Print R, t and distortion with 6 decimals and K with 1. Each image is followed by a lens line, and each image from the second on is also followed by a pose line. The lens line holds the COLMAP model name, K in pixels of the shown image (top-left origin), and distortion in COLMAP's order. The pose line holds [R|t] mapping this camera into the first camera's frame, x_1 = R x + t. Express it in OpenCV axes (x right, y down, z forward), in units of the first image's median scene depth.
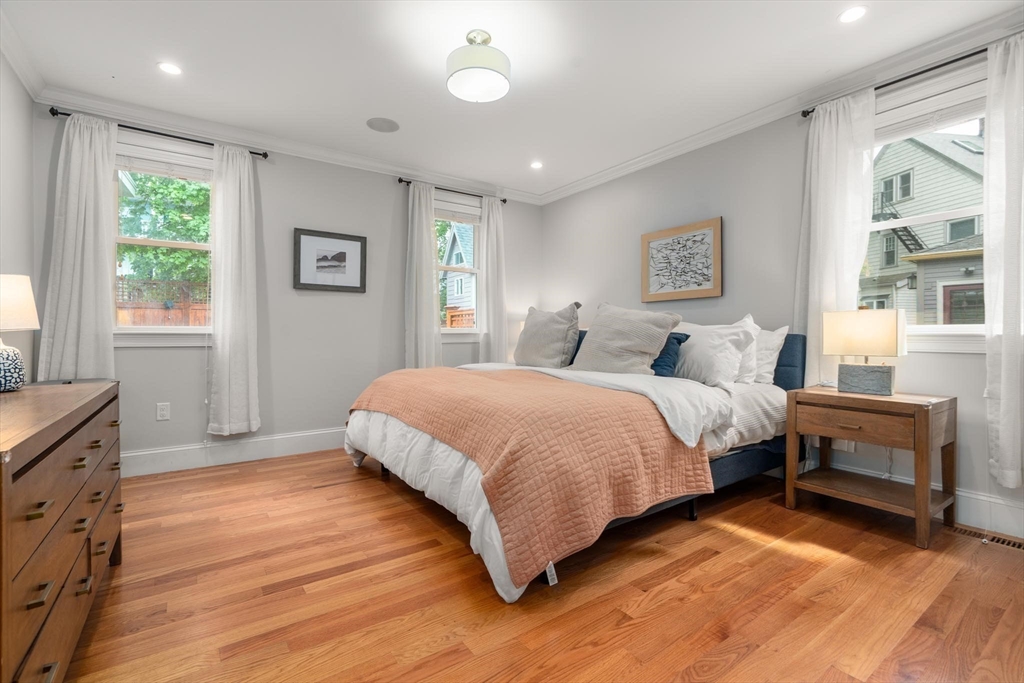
lens RADIAL K [[465.8, 0, 513.6], [0, 465.8, 338.2], [0, 0, 1]] dist [-0.004981, 0.002449]
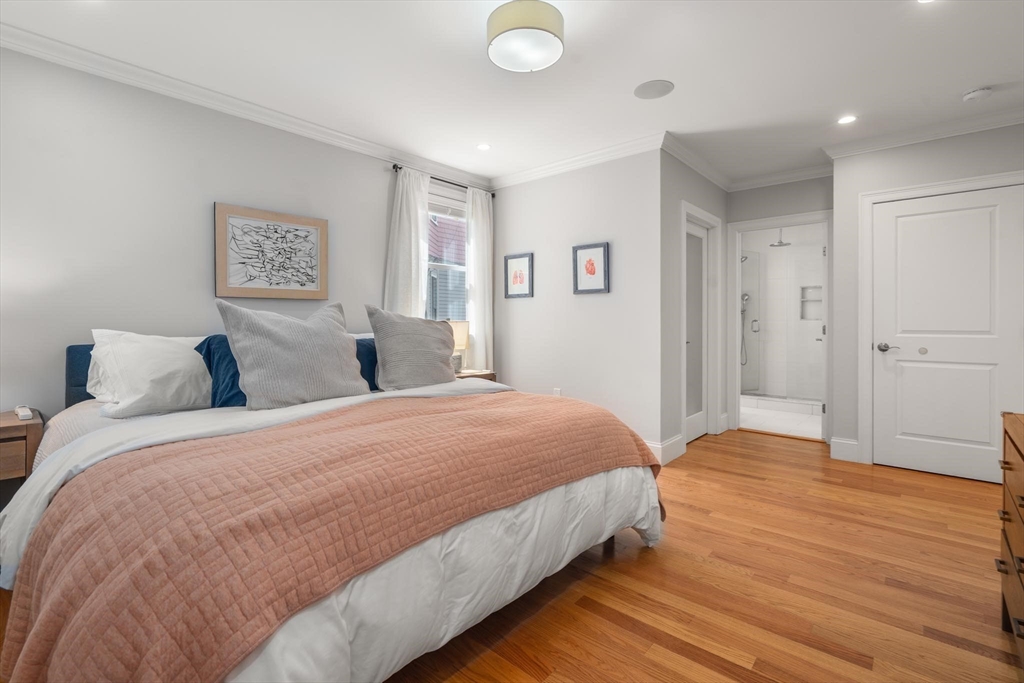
lens RADIAL K [[465.8, 0, 509.1], [0, 465.8, 321.5], [0, 0, 1]] dist [-0.004981, 0.002449]
pose [[-0.224755, 0.001112, 0.974415, -0.581071], [0.006559, 0.999978, 0.000372, -0.039827], [-0.974393, 0.006474, -0.224758, 0.802316]]
